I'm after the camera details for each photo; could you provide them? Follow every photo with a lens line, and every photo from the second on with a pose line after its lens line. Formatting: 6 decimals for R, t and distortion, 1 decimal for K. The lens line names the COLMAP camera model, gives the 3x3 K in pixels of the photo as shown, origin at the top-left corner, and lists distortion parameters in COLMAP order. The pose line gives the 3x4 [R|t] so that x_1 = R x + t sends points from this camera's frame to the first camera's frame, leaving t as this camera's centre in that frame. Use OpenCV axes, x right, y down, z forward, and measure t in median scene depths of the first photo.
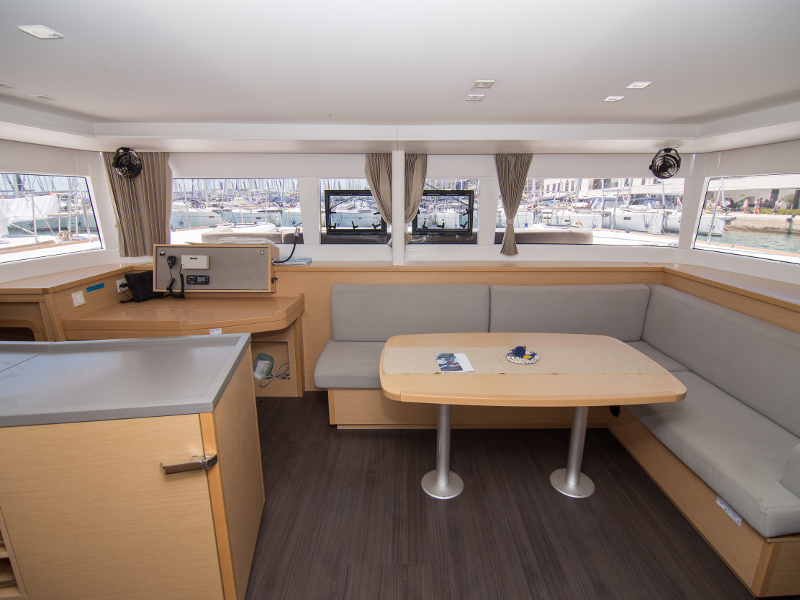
lens RADIAL K [[408.4, 0, 397.7], [0, 408.4, 298.5], [0, 0, 1]] dist [-0.012701, -0.001603]
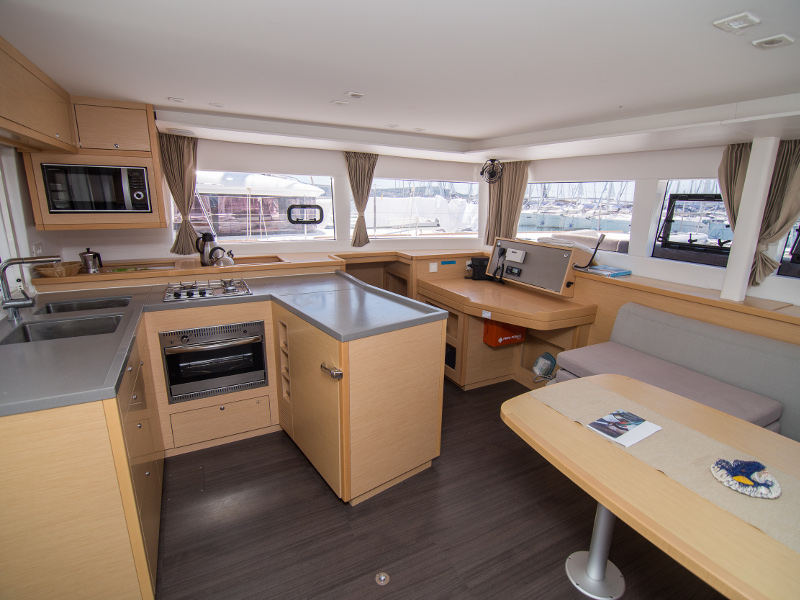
lens RADIAL K [[390.2, 0, 400.4], [0, 390.2, 301.4], [0, 0, 1]] dist [-0.027696, -0.001811]
pose [[0.468208, 0.231714, -0.852695, 0.316342], [-0.231199, 0.963512, 0.134878, -0.038049], [0.852835, 0.133991, 0.504696, 0.188846]]
